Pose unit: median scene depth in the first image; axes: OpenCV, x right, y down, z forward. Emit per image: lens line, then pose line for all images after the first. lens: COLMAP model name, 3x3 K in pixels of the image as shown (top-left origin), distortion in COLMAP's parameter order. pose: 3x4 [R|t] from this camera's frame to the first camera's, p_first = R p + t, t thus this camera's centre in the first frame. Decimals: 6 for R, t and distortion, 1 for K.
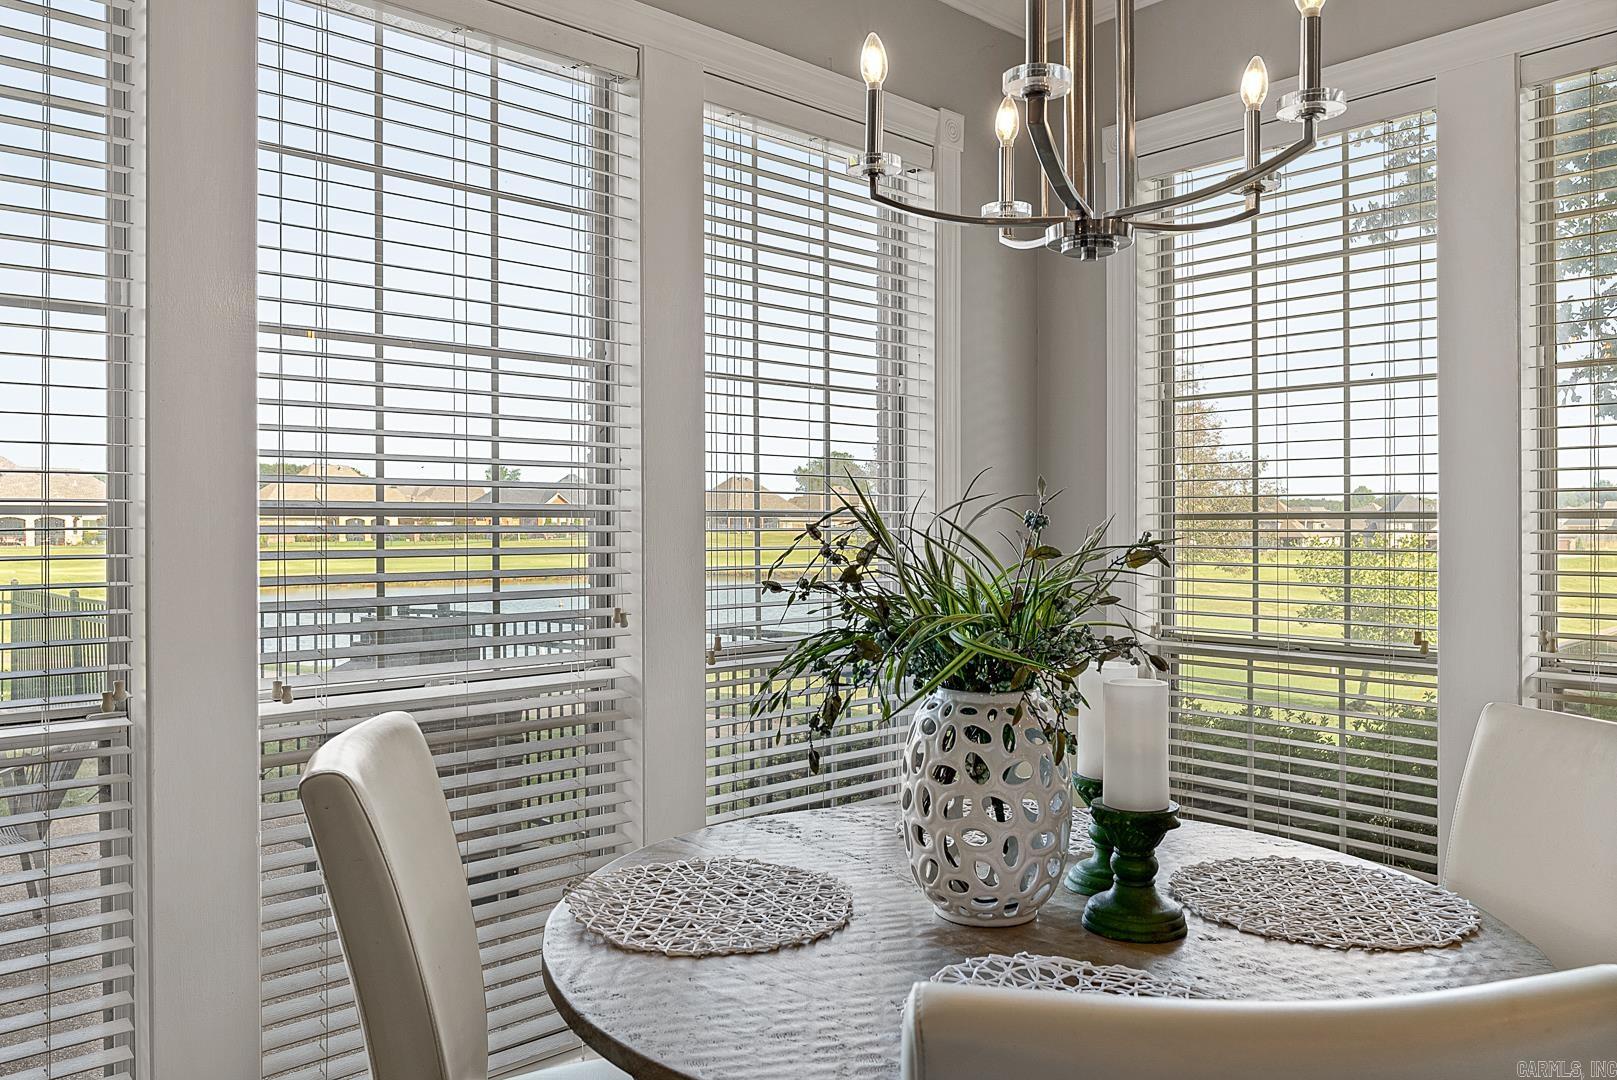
lens RADIAL K [[1171.6, 0, 806.0], [0, 1171.6, 537.2], [0, 0, 1]] dist [-0.014841, -0.002916]
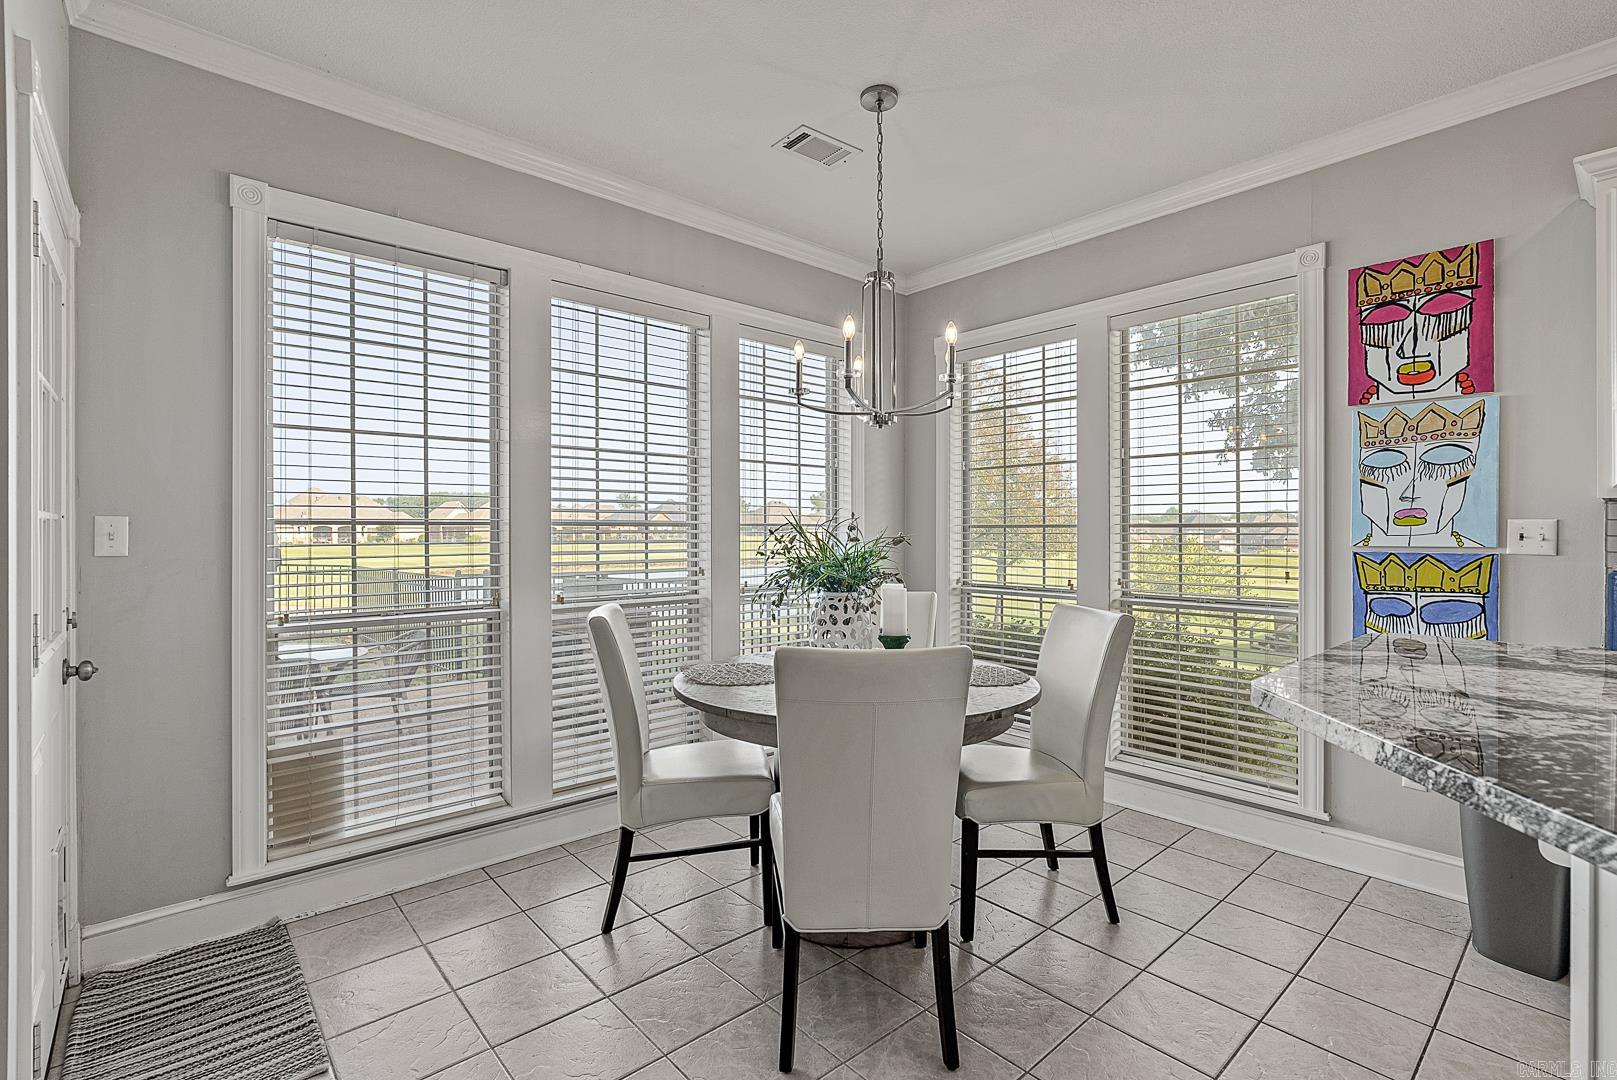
lens RADIAL K [[739.5, 0, 819.2], [0, 739.5, 547.7], [0, 0, 1]] dist [-0.012887, 0.003904]
pose [[0.999999, 0.001210, 0.000873, 0.067520], [-0.001221, 0.999923, 0.012331, 0.005968], [-0.000858, -0.012332, 0.999924, -0.428604]]
